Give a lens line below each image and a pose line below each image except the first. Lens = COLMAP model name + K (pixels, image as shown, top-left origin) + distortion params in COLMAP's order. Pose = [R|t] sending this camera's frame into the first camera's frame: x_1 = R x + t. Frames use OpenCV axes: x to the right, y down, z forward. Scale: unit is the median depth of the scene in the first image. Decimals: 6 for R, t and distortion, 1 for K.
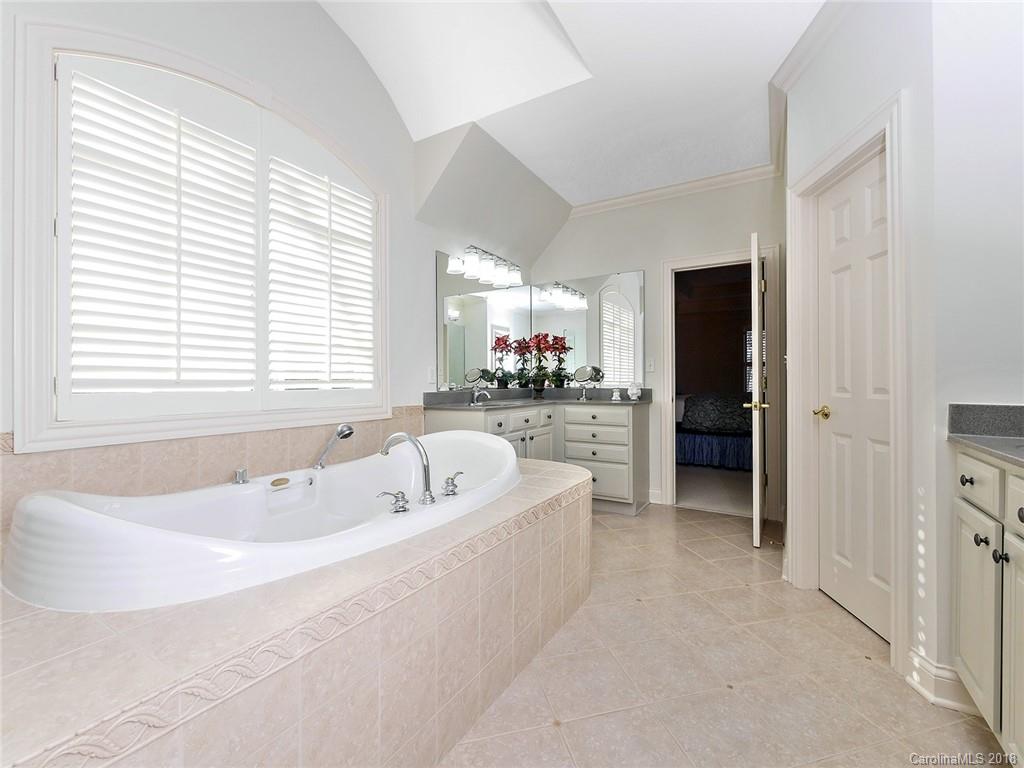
lens RADIAL K [[438.4, 0, 505.1], [0, 438.4, 384.0], [0, 0, 1]] dist [0.000219, -0.003415]
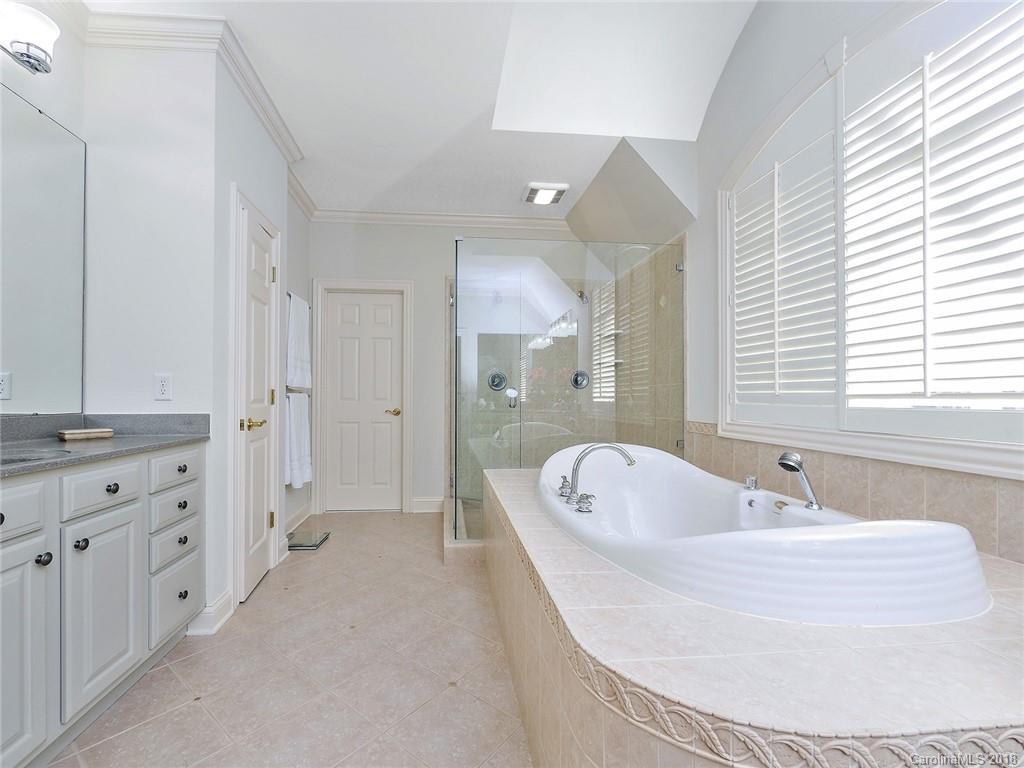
lens RADIAL K [[438.4, 0, 505.1], [0, 438.4, 384.0], [0, 0, 1]] dist [0.000219, -0.003415]
pose [[-0.770283, 0.000088, -0.637702, 0.674444], [0.011770, 0.999832, -0.014079, -0.034380], [0.637594, -0.018351, -0.770154, 1.765789]]
